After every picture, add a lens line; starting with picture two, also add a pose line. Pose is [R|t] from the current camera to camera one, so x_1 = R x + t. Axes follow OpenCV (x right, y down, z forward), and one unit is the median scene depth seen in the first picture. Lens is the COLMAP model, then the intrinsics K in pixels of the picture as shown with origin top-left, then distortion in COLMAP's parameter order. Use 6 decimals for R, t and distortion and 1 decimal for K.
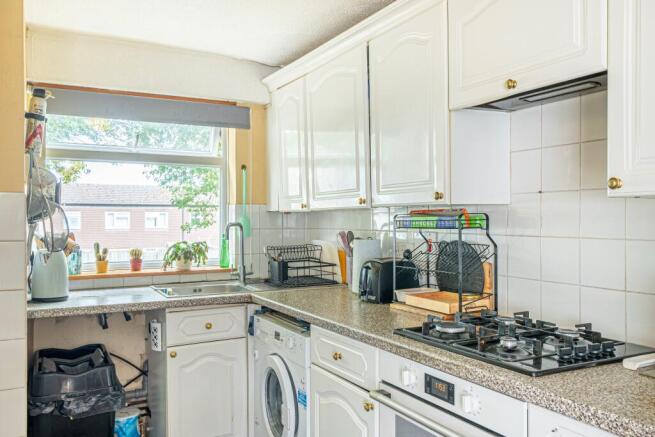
lens RADIAL K [[560.2, 0, 327.5], [0, 560.2, 218.5], [0, 0, 1]] dist [0.037825, -0.000795]
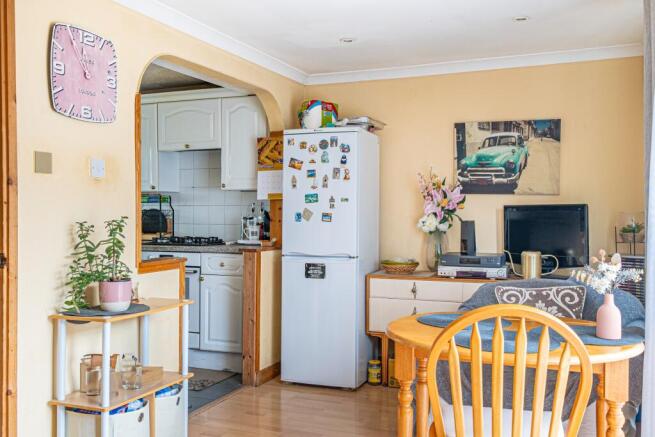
lens RADIAL K [[639.6, 0, 327.5], [0, 639.6, 218.5], [0, 0, 1]] dist [0.060972, -0.006536]
pose [[0.778995, -0.003611, 0.627020, -0.867428], [-0.002281, 0.999960, 0.008592, 0.059765], [-0.627026, -0.008123, 0.778956, -1.449555]]
